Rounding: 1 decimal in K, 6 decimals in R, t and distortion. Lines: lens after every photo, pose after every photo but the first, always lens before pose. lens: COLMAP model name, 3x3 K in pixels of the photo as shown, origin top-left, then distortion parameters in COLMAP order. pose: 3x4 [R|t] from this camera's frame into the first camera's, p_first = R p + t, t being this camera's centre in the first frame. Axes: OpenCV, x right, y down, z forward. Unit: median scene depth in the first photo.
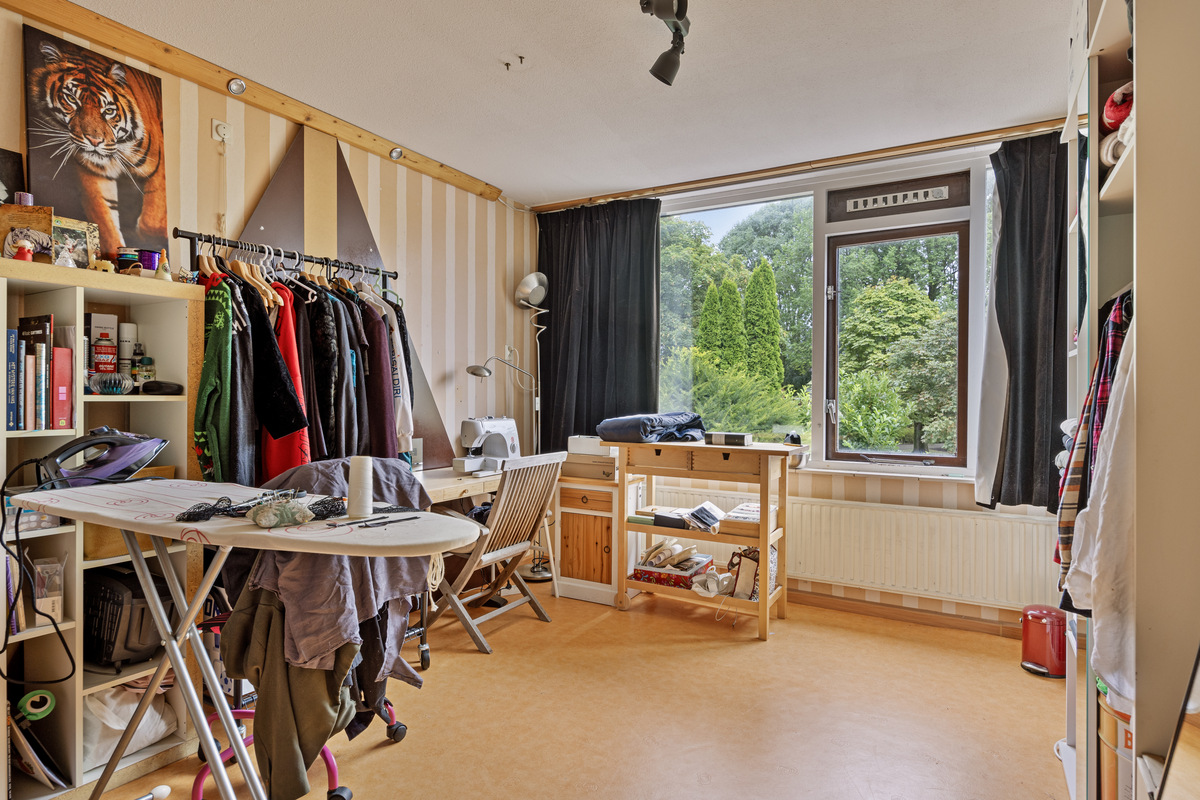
lens RADIAL K [[648.1, 0, 600.4], [0, 648.1, 396.2], [0, 0, 1]] dist [0.000996, 0.000193]
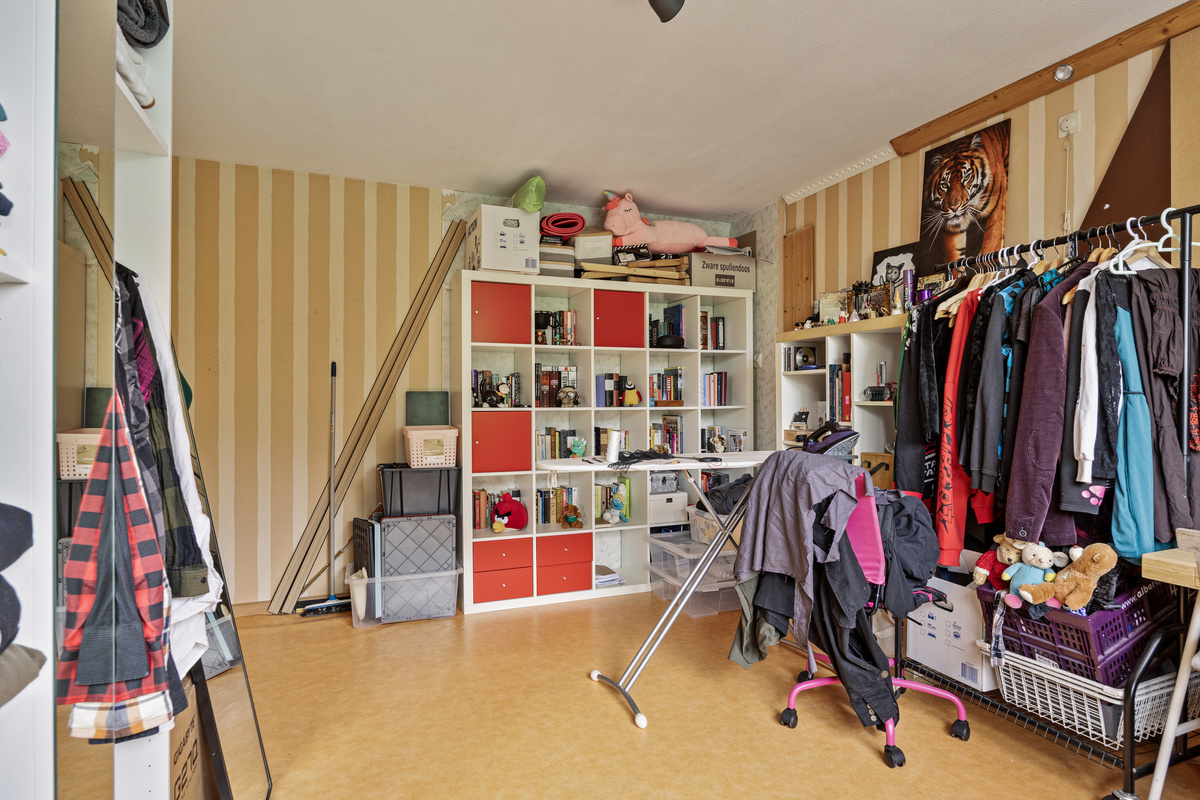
lens RADIAL K [[648.1, 0, 601.7], [0, 648.1, 400.9], [0, 0, 1]] dist [0.000996, 0.000193]
pose [[-0.612410, 0.000230, -0.790541, 0.664890], [-0.003515, 0.999989, 0.003014, -0.004112], [0.790533, 0.004625, -0.612402, 1.184676]]
